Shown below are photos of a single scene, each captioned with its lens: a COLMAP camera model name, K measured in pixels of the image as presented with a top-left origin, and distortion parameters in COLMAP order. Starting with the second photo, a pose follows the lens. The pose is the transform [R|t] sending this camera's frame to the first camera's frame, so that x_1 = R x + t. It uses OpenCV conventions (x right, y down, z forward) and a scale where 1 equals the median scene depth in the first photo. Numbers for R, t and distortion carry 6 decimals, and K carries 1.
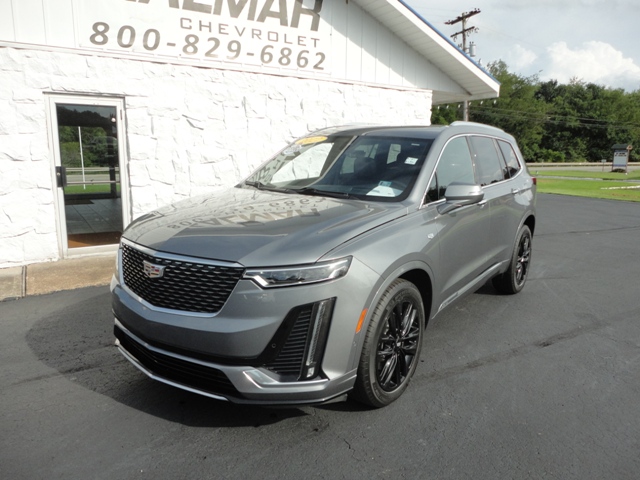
lens RADIAL K [[479.4, 0, 322.9], [0, 479.4, 234.0], [0, 0, 1]] dist [0.006918, -0.000839]
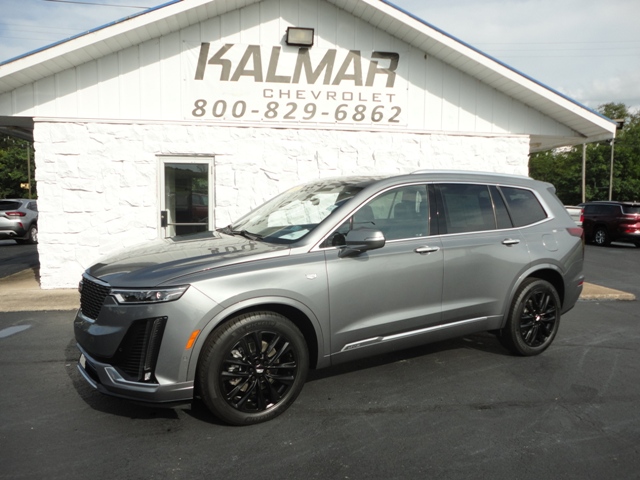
lens RADIAL K [[473.9, 0, 317.8], [0, 473.9, 238.5], [0, 0, 1]] dist [0.000805, -0.001921]
pose [[0.914062, 0.032893, -0.404238, 0.291127], [-0.068504, 0.994907, -0.073943, -0.001167], [0.399747, 0.095280, 0.911660, 0.011129]]
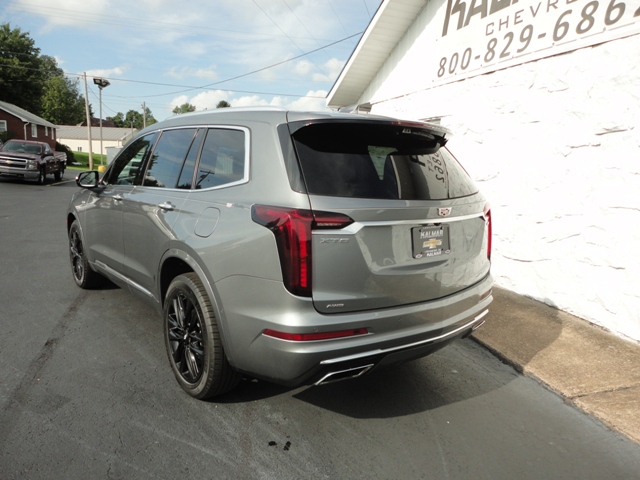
lens RADIAL K [[468.7, 0, 320.0], [0, 468.7, 240.0], [0, 0, 1]] dist [-0.000579, 0.002177]
pose [[-0.256498, 0.135498, -0.957000, 0.658320], [-0.209011, 0.958922, 0.191790, -0.143646], [0.943675, 0.249217, -0.217641, 0.915492]]
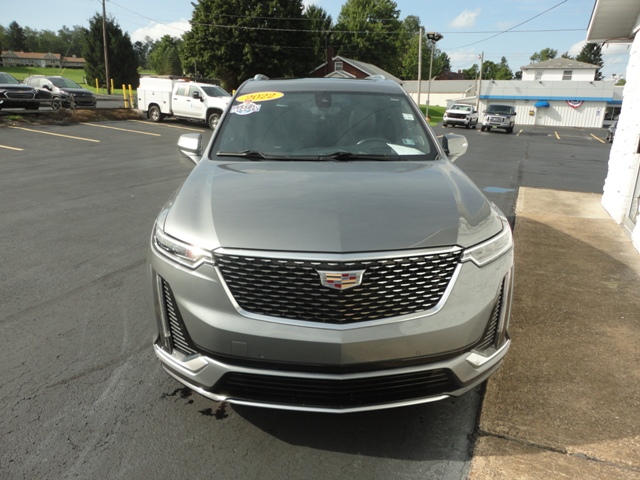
lens RADIAL K [[471.2, 0, 320.0], [0, 471.2, 240.0], [0, 0, 1]] dist [-0.010322, 0.009791]
pose [[-0.820090, 0.132201, -0.556754, 0.461407], [-0.127015, 0.906624, 0.402367, -0.205334], [0.557960, 0.400693, -0.726722, 1.192515]]
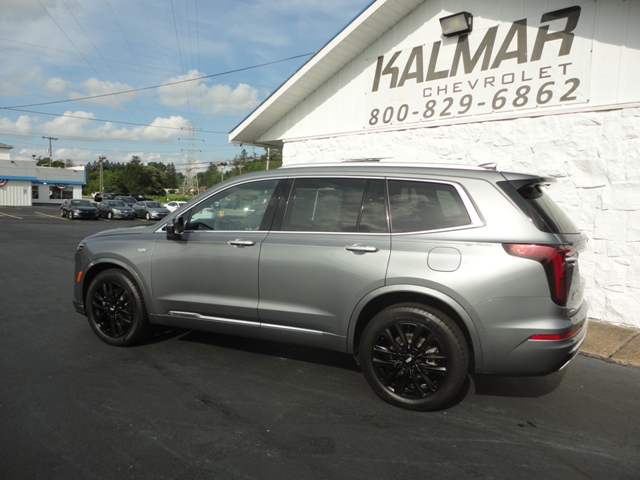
lens RADIAL K [[468.7, 0, 320.0], [0, 468.7, 240.0], [0, 0, 1]] dist [-0.000579, 0.002177]
pose [[0.197512, 0.085453, -0.976569, 0.743202], [-0.190233, 0.980597, 0.047331, -0.084743], [0.961665, 0.176427, 0.209936, 0.531808]]
